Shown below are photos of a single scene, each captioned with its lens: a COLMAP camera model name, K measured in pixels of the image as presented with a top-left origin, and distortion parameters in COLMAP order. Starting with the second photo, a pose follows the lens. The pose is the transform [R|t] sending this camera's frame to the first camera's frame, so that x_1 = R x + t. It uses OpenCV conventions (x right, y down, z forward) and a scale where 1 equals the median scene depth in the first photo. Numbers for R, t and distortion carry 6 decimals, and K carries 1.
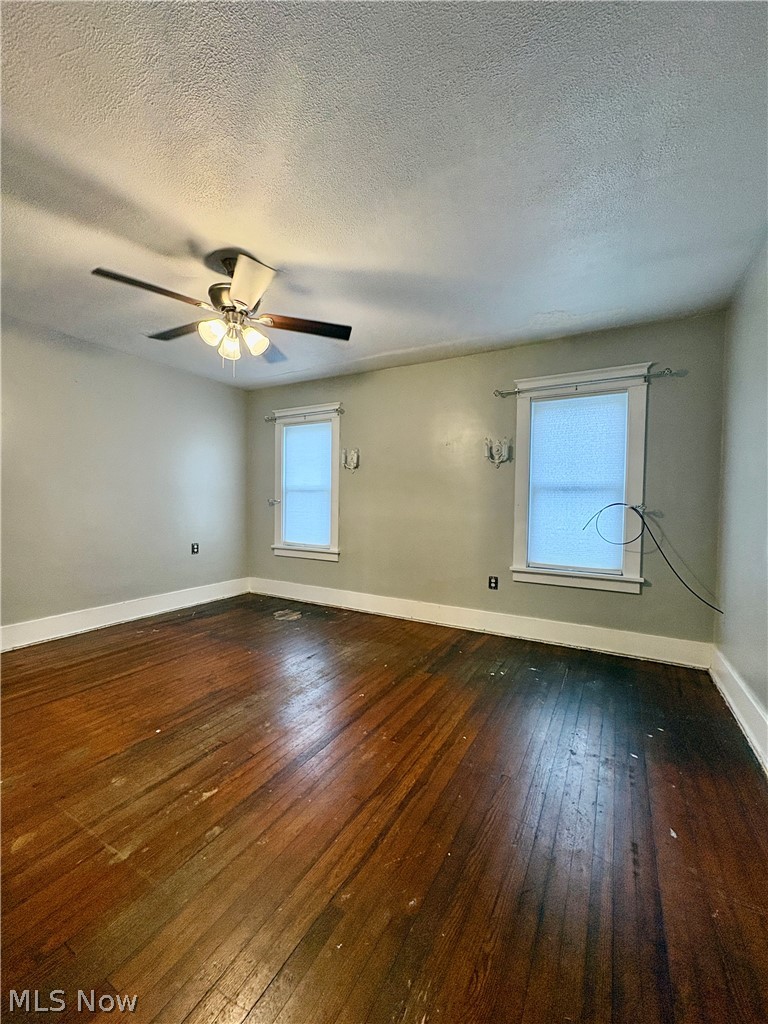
lens RADIAL K [[411.0, 0, 384.5], [0, 411.0, 511.3], [0, 0, 1]] dist [-0.010478, -0.000055]
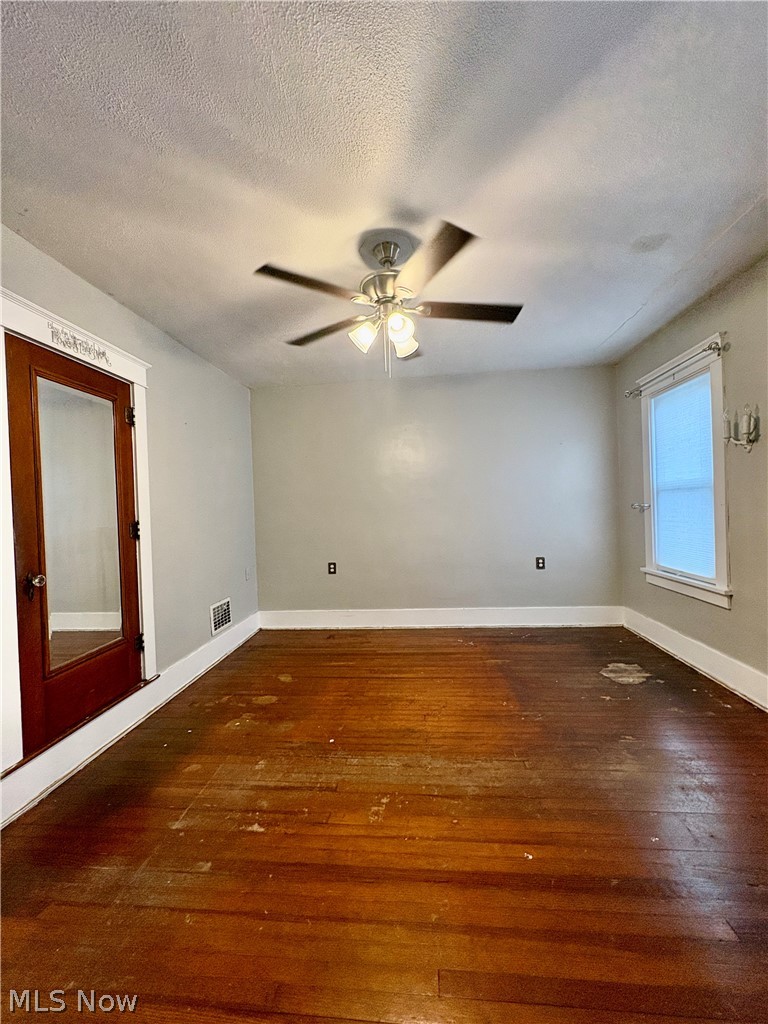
lens RADIAL K [[411.0, 0, 384.5], [0, 411.0, 512.6], [0, 0, 1]] dist [-0.010478, -0.000055]
pose [[0.406140, -0.017236, -0.913649, 0.254396], [0.014685, 0.999816, -0.012333, -0.014633], [0.913693, -0.008408, 0.406318, 0.389082]]
